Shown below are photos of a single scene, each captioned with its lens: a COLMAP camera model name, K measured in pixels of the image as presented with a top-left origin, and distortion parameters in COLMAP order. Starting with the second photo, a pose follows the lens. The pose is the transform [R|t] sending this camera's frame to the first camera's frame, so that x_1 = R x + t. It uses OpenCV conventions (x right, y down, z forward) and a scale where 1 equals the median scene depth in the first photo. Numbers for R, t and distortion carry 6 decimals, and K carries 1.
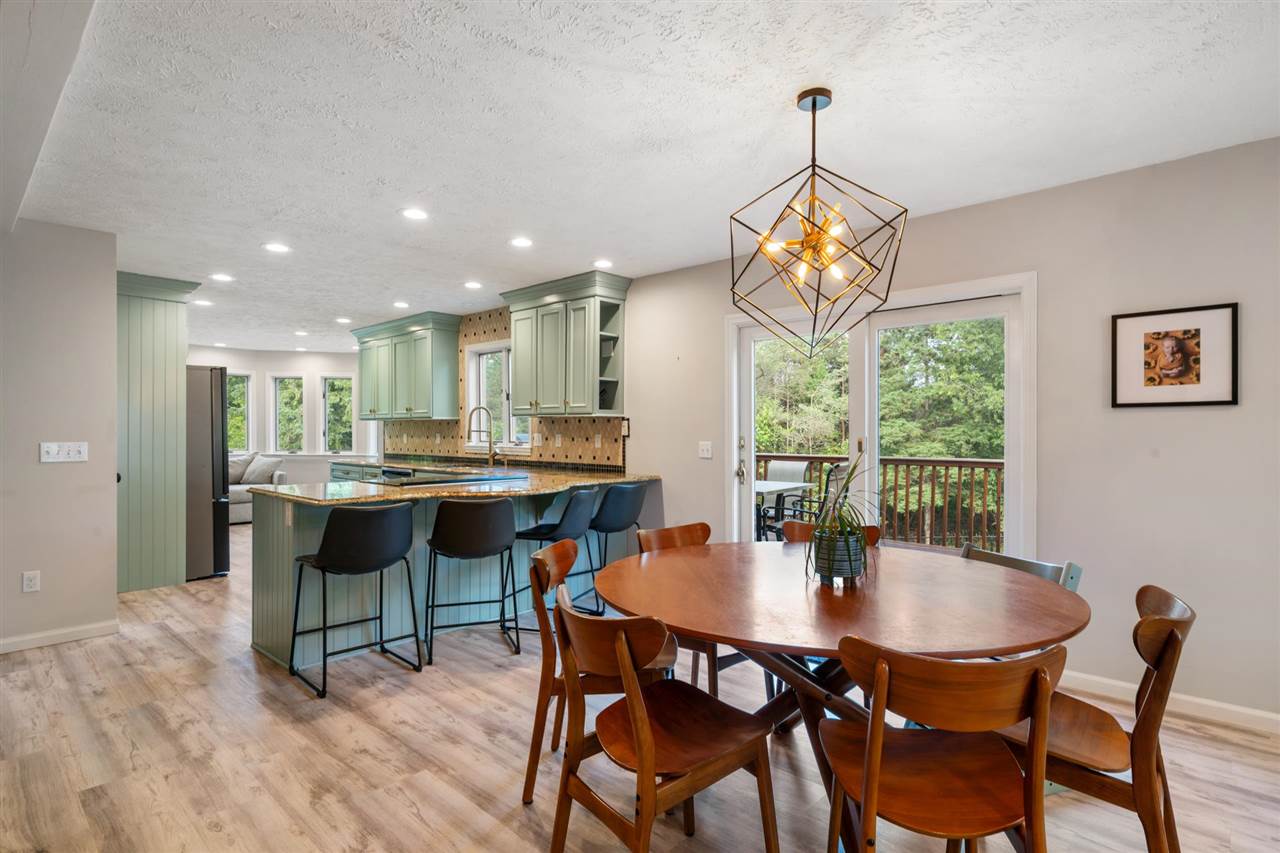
lens RADIAL K [[644.7, 0, 649.8], [0, 644.7, 434.7], [0, 0, 1]] dist [-0.004818, 0.001019]
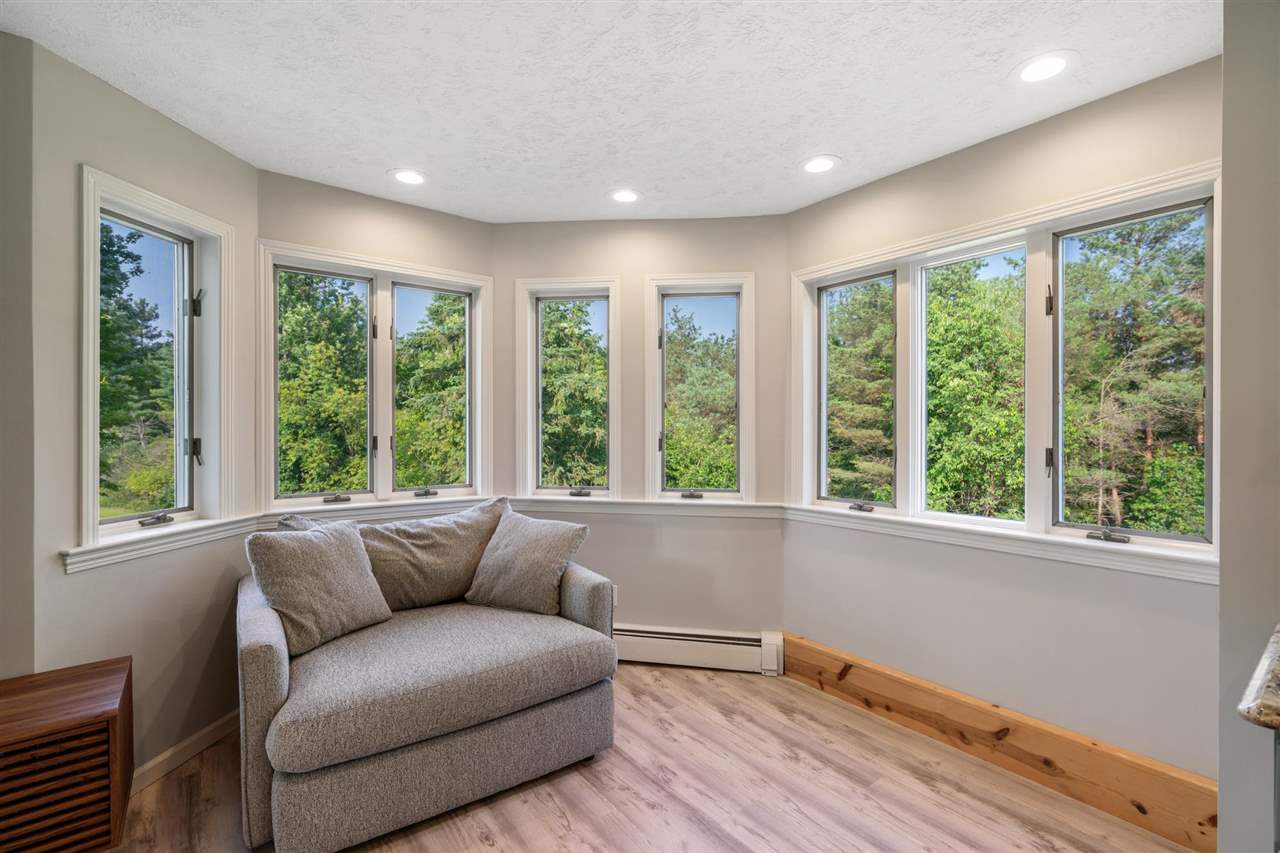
lens RADIAL K [[578.5, 0, 644.4], [0, 578.5, 431.2], [0, 0, 1]] dist [0.000006, 0.001576]
pose [[0.984330, 0.001905, -0.176329, -0.761191], [-0.001612, 0.999997, 0.001804, -0.016001], [0.176332, -0.001491, 0.984330, 1.117665]]
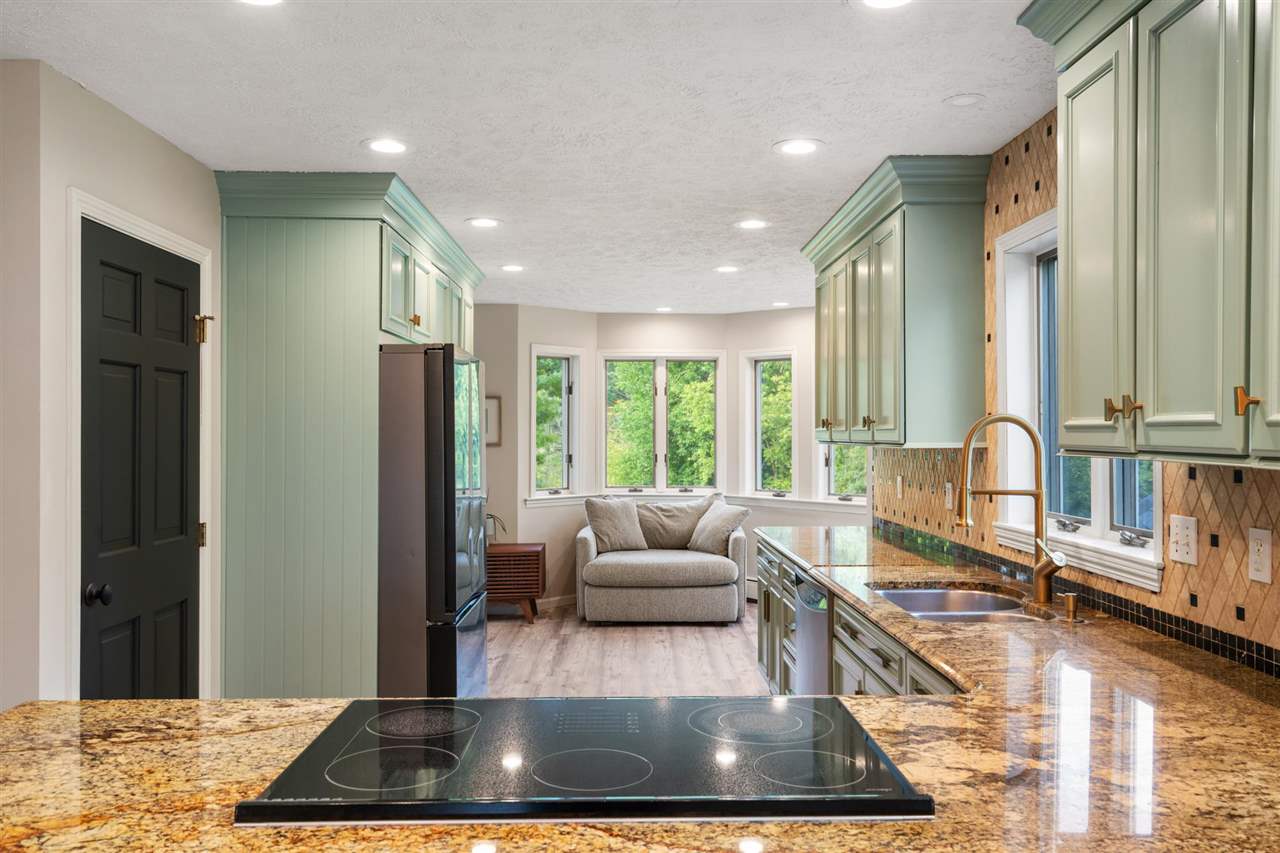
lens RADIAL K [[999.4, 0, 638.0], [0, 999.4, 434.3], [0, 0, 1]] dist [0.047544, -0.000336]
pose [[0.678604, -0.001573, -0.734503, -0.018770], [-0.002049, 0.999990, -0.004035, -0.033579], [0.734501, 0.004243, 0.678594, 0.556809]]
